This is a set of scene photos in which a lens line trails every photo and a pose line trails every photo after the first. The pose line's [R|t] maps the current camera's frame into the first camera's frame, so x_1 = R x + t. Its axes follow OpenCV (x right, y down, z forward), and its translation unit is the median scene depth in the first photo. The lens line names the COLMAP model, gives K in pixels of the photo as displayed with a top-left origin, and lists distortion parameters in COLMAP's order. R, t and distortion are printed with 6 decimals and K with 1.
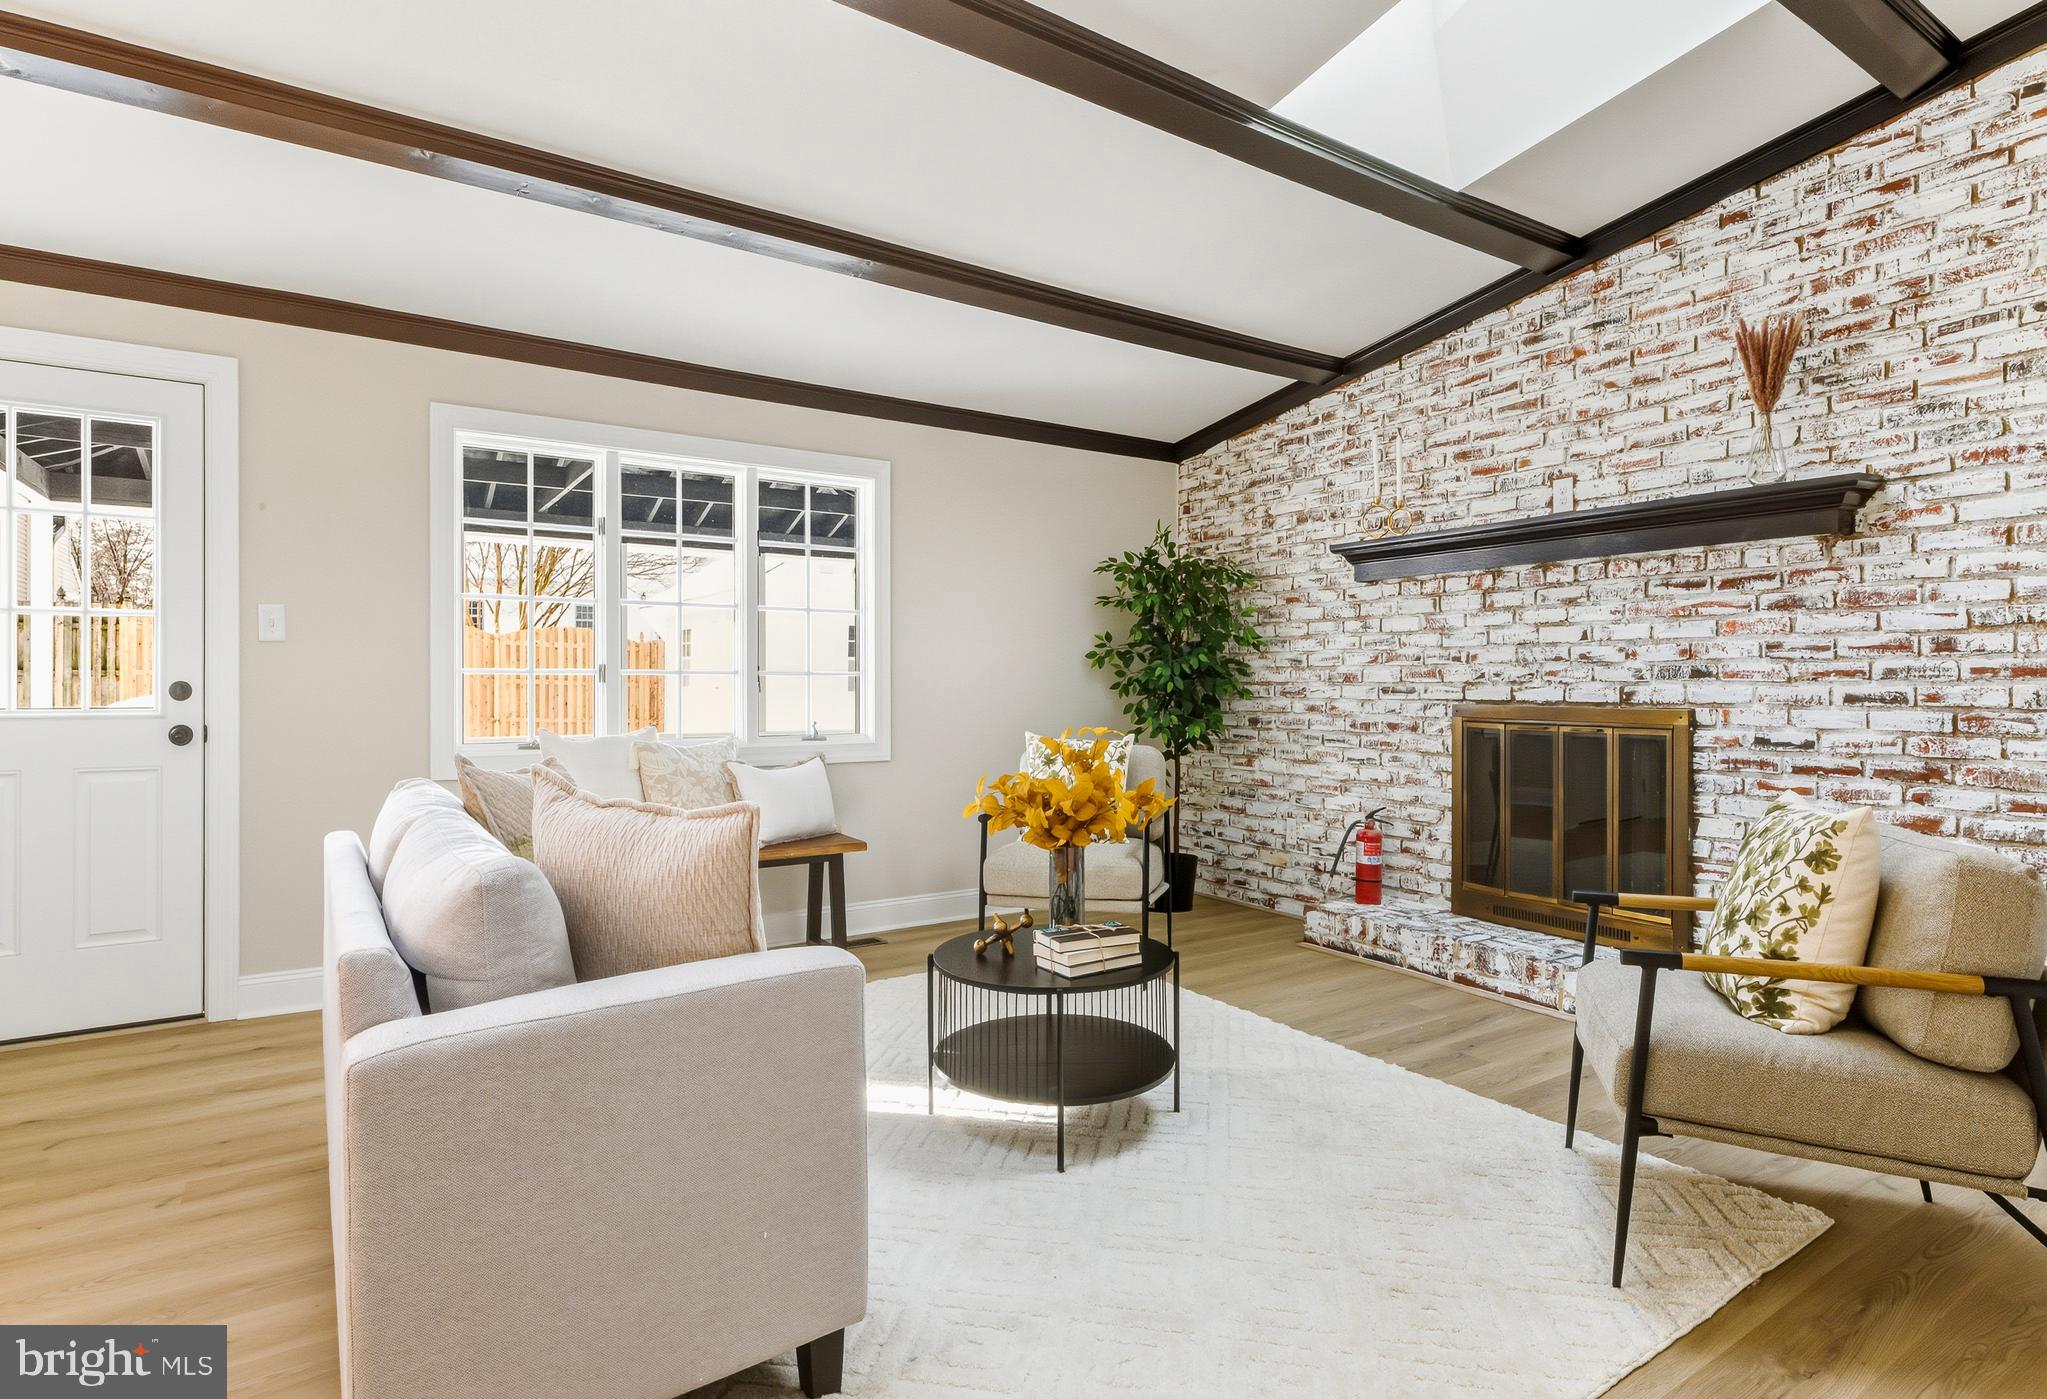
lens RADIAL K [[1050.3, 0, 1021.1], [0, 1050.3, 683.5], [0, 0, 1]] dist [0.004110, -0.001870]
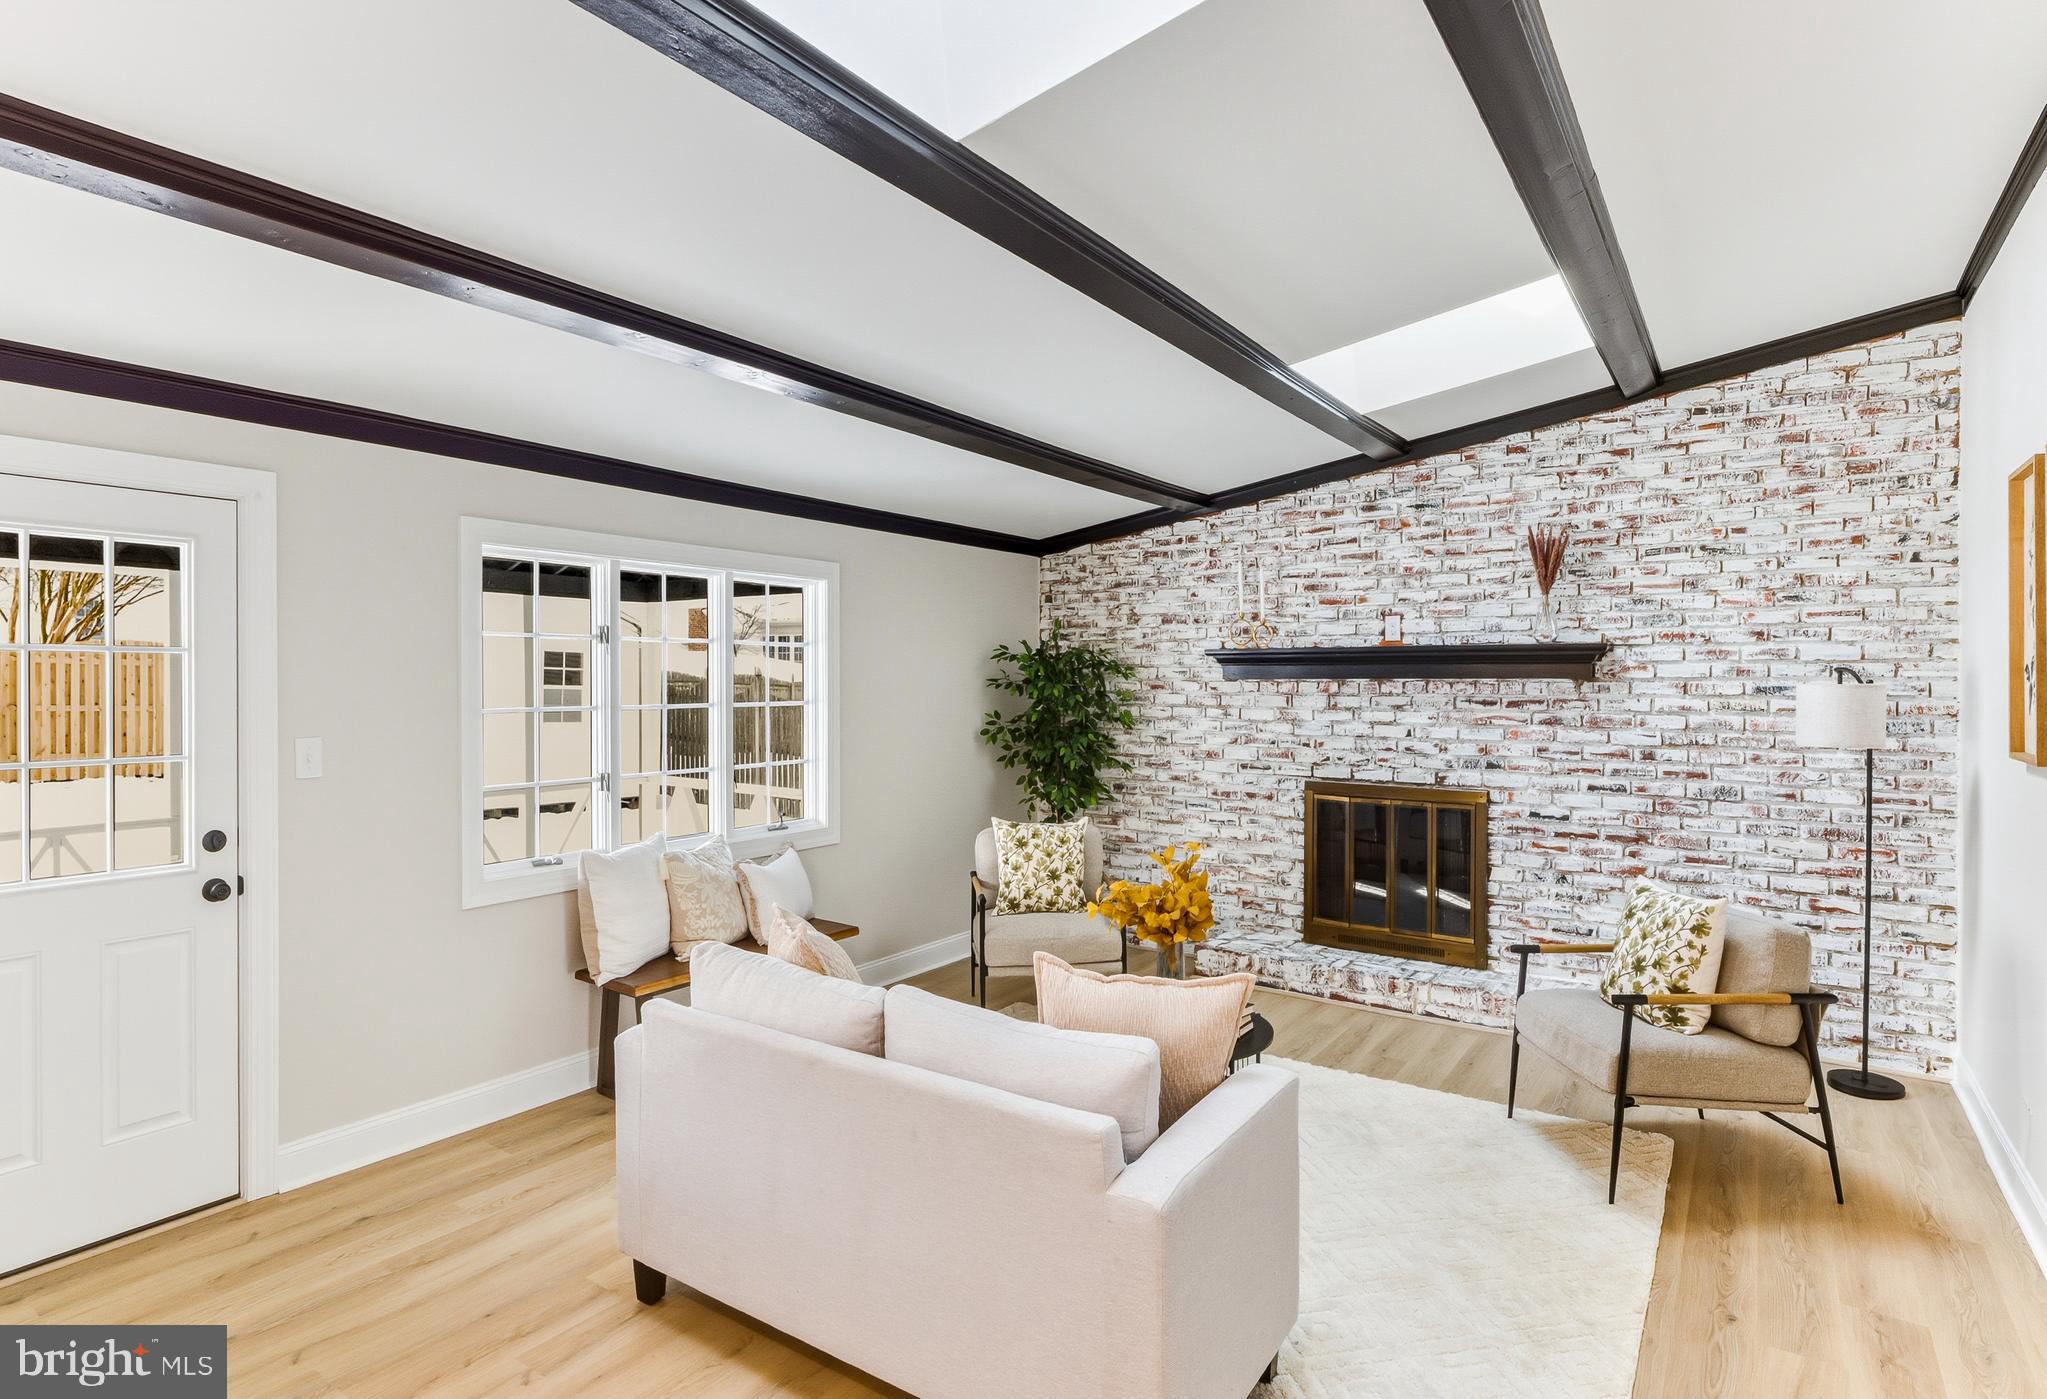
lens RADIAL K [[1050.3, 0, 1040.0], [0, 1050.3, 691.2], [0, 0, 1]] dist [0.004110, -0.001870]
pose [[0.929260, -0.002656, 0.369416, -0.448199], [0.000080, 0.999976, 0.006986, -0.120557], [-0.369426, -0.006462, 0.929238, -0.093046]]
